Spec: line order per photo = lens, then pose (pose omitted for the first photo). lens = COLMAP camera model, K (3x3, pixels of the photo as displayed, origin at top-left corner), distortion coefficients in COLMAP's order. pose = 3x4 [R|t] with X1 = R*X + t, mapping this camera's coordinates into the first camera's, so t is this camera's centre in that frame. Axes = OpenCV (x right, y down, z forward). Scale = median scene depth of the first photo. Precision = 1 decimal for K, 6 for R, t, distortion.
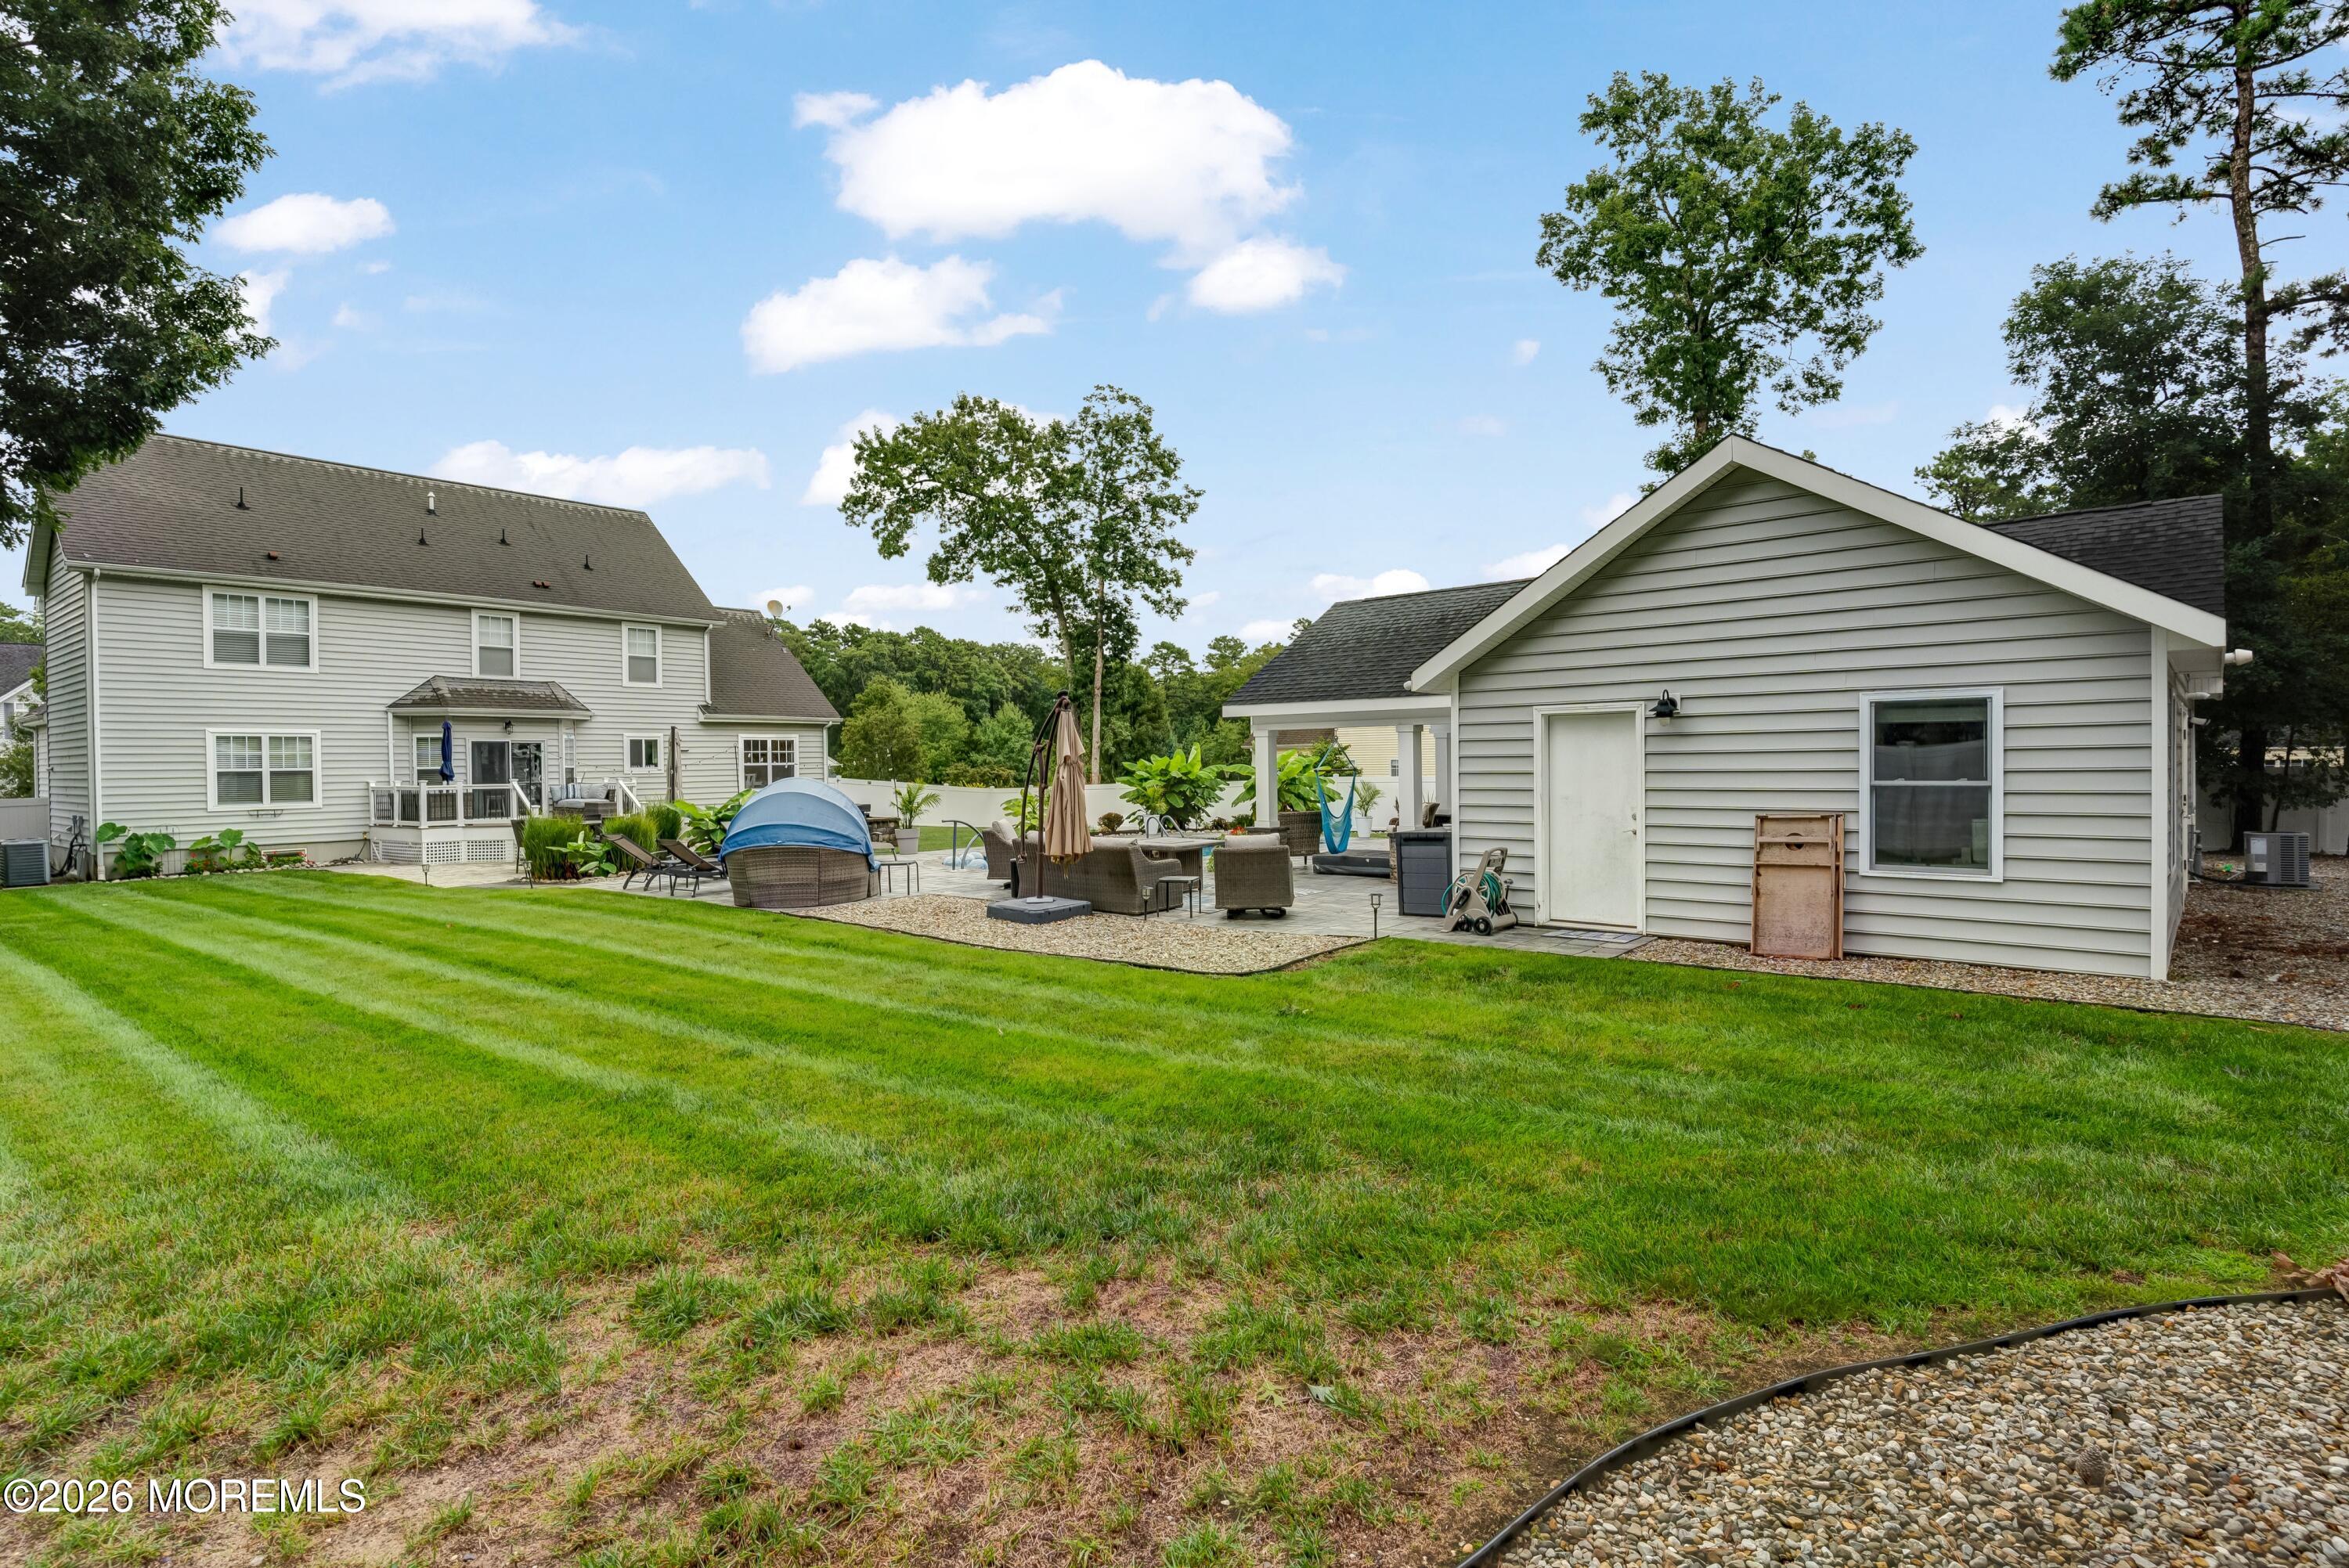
lens RADIAL K [[1164.8, 0, 1168.3], [0, 1164.8, 777.8], [0, 0, 1]] dist [0.000026, 0.000051]
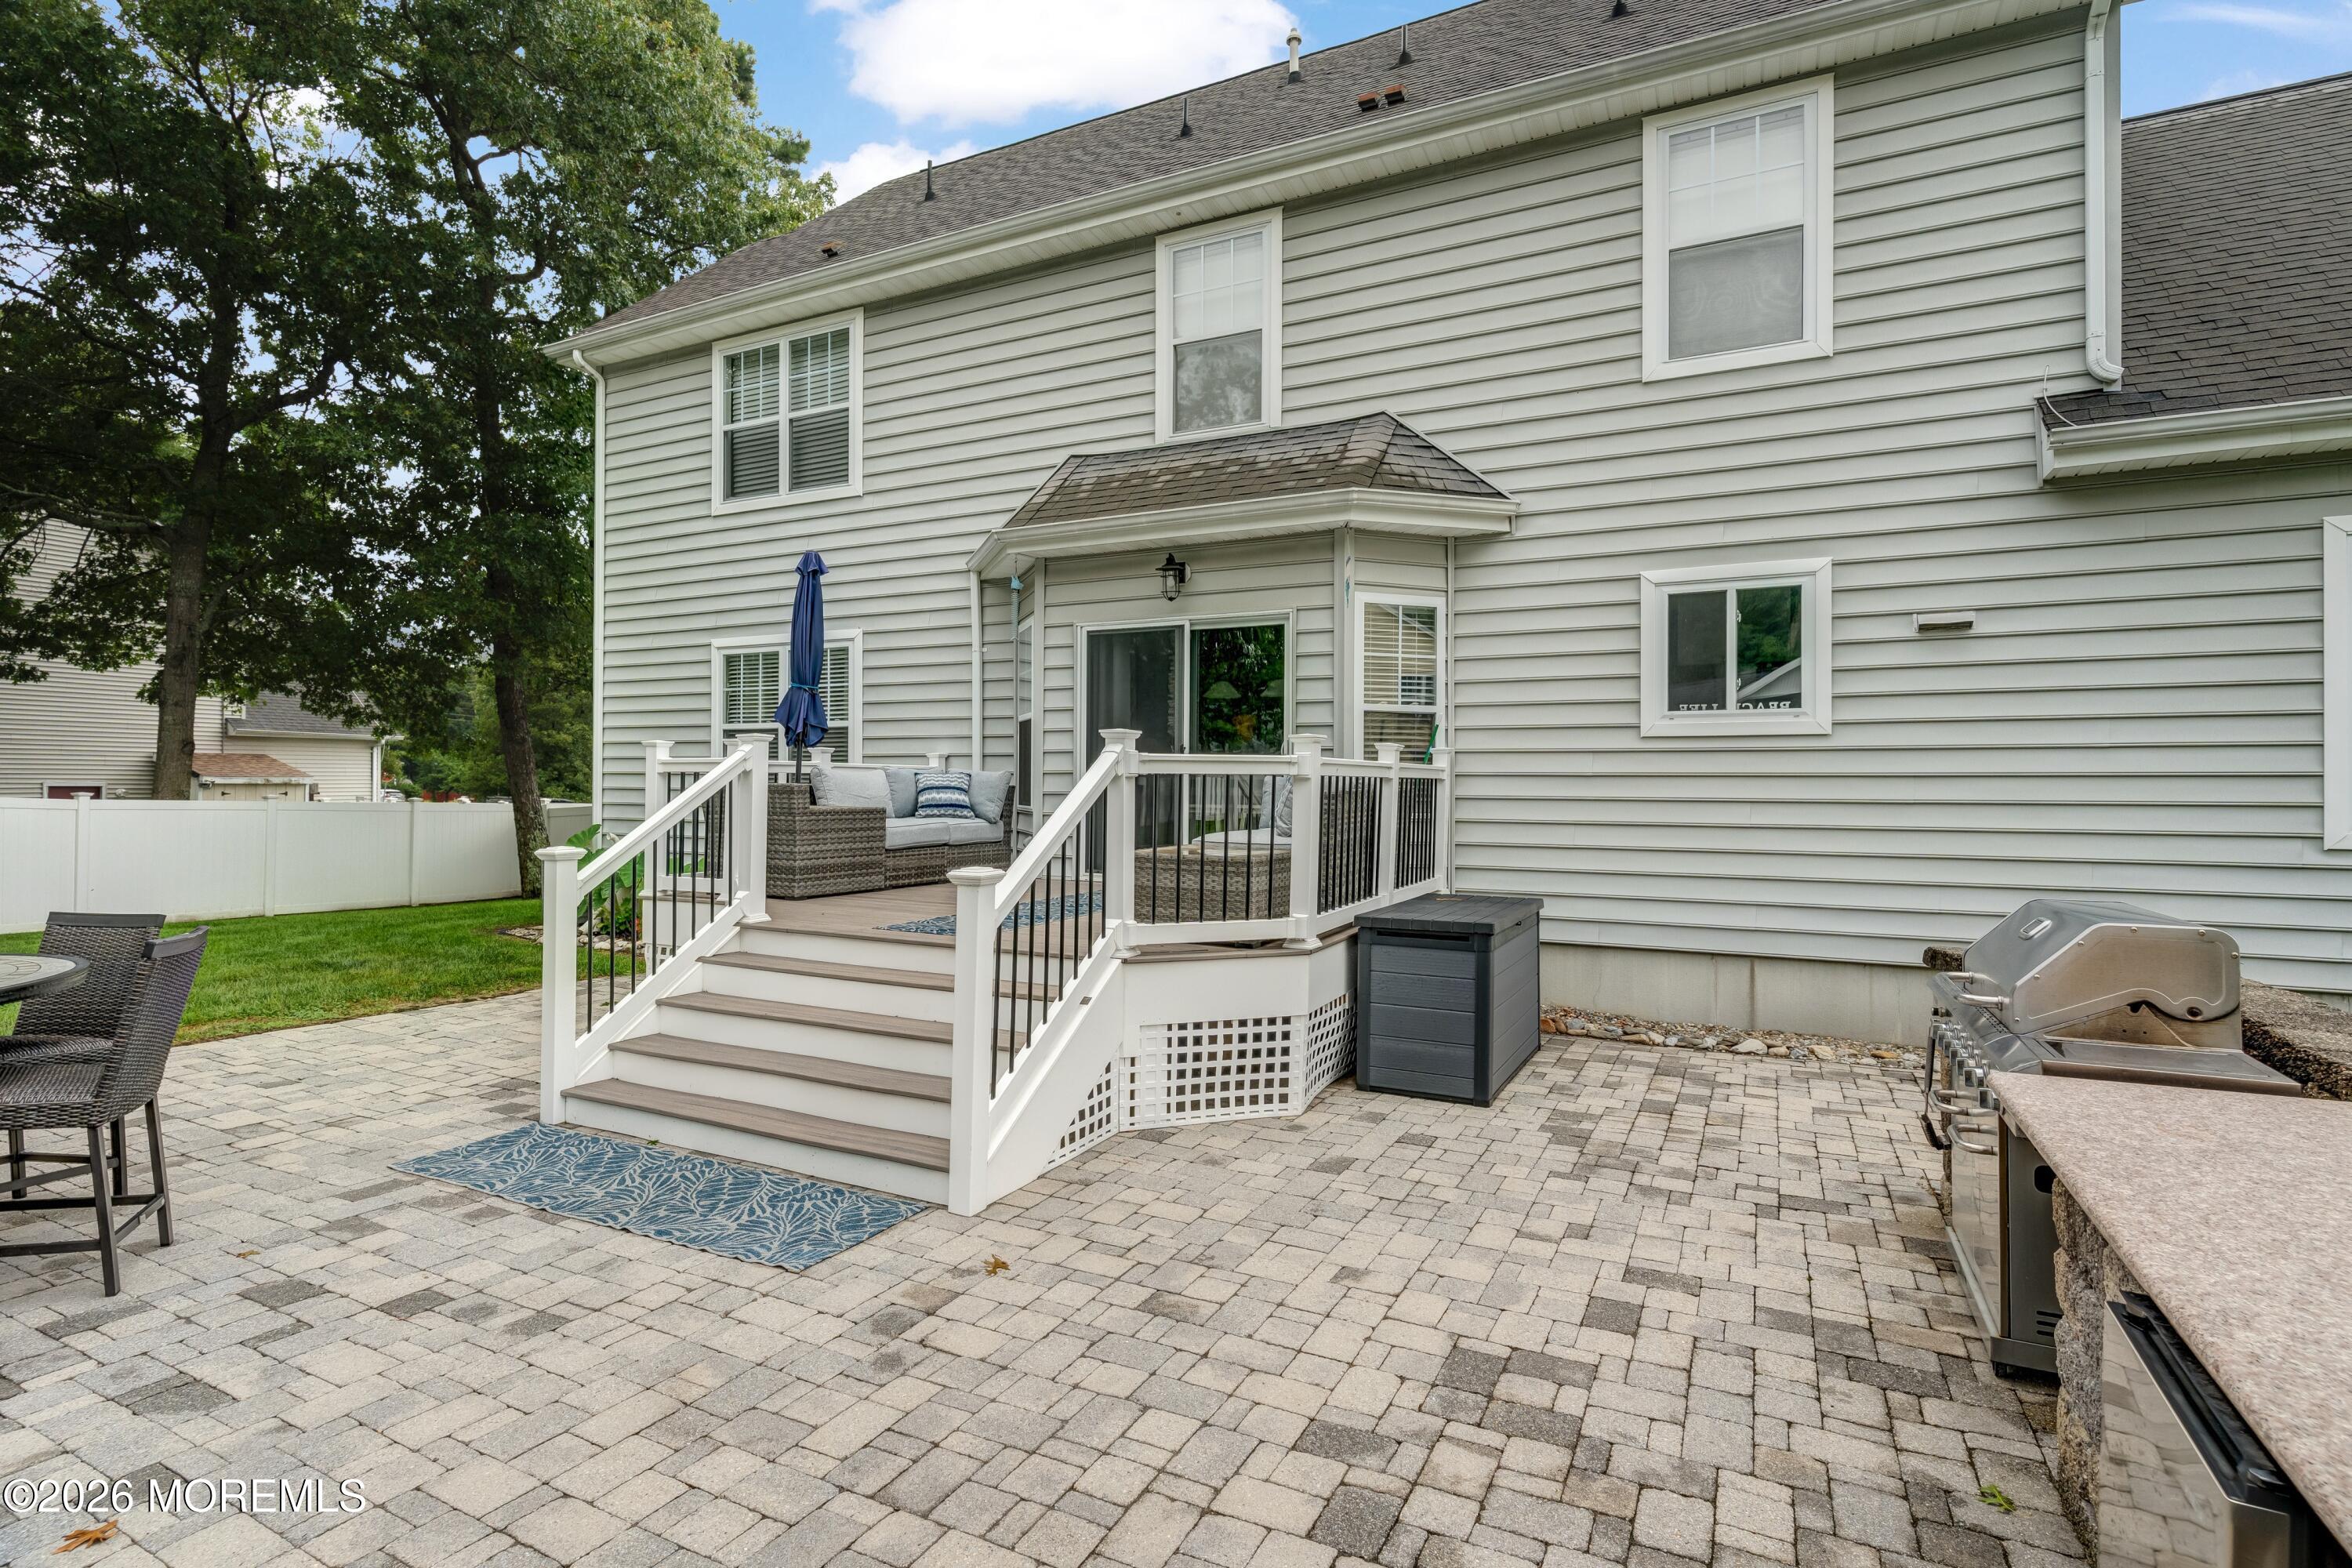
lens RADIAL K [[1148.2, 0, 1174.2], [0, 1148.2, 771.6], [0, 0, 1]] dist [0.000438, 0.000544]
pose [[0.206331, 0.006546, -0.978460, -0.246697], [-0.020293, 0.999791, 0.002410, 0.005443], [0.978272, 0.019359, 0.206421, 0.843469]]
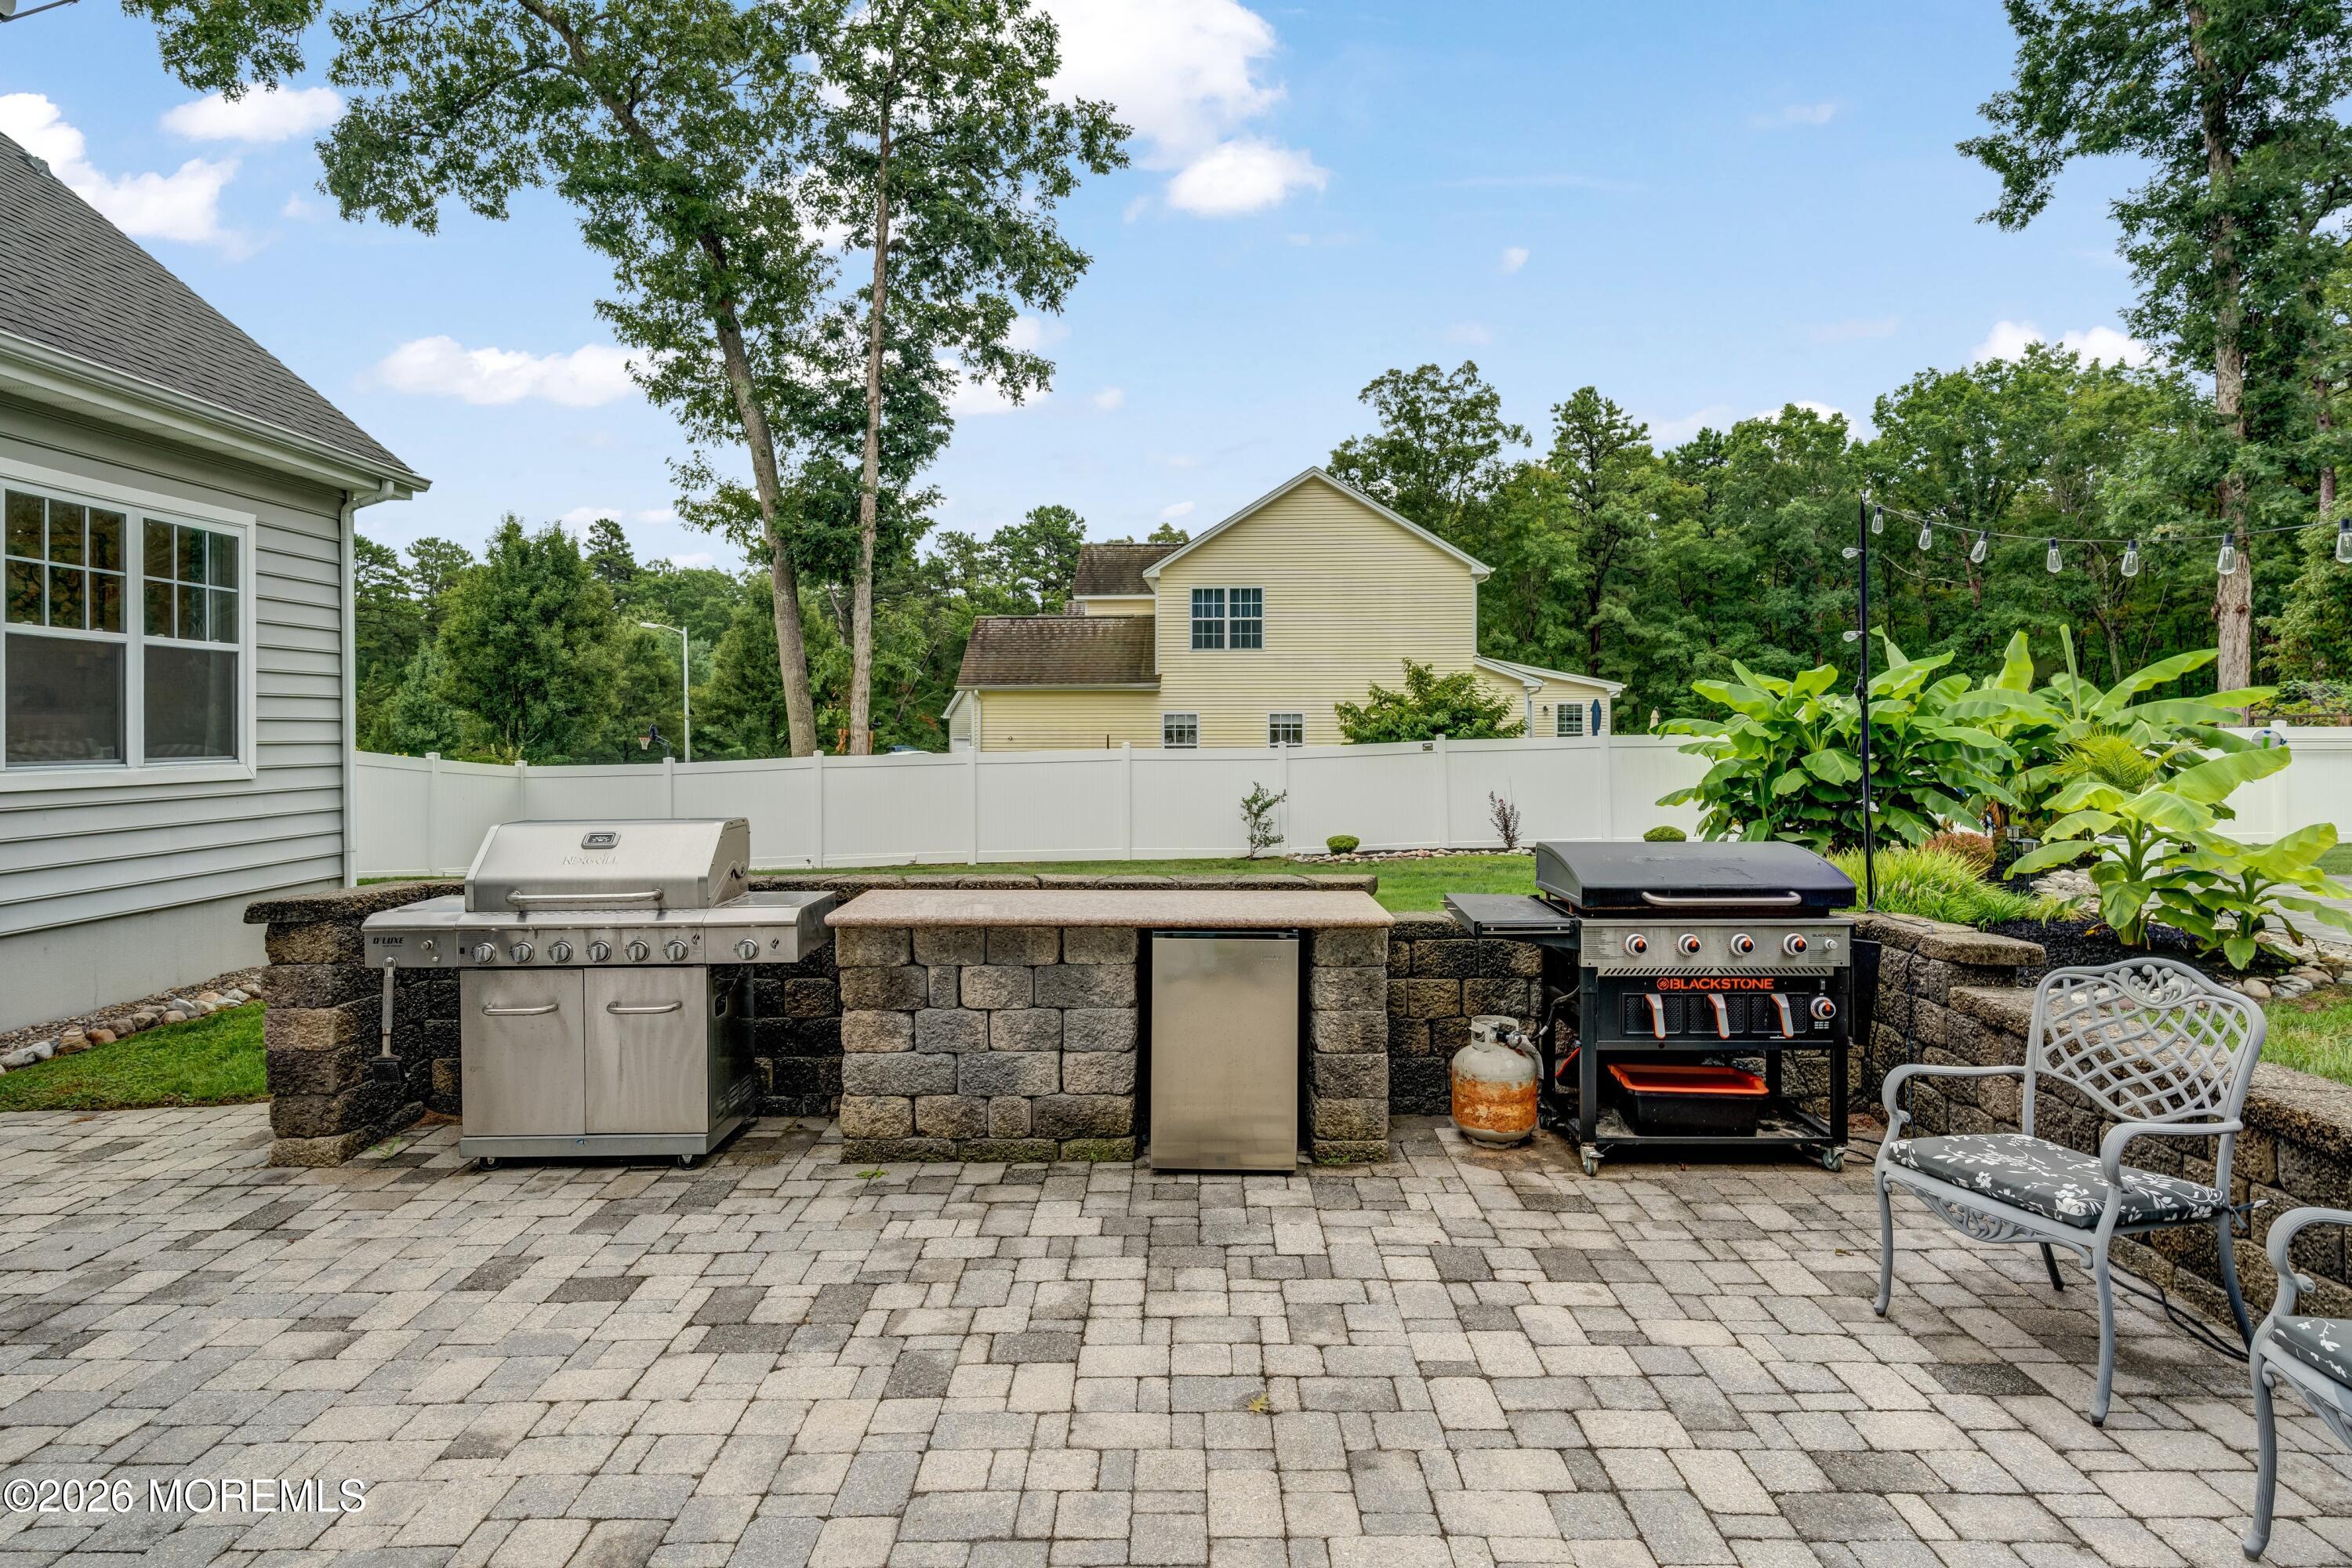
lens RADIAL K [[1286.7, 0, 1187.6], [0, 1286.7, 732.1], [0, 0, 1]] dist [0.009597, -0.001451]
pose [[0.767243, 0.009789, 0.641282, -0.378169], [0.003438, 0.999806, -0.019375, 0.009533], [-0.641348, 0.017070, 0.767060, 0.785371]]
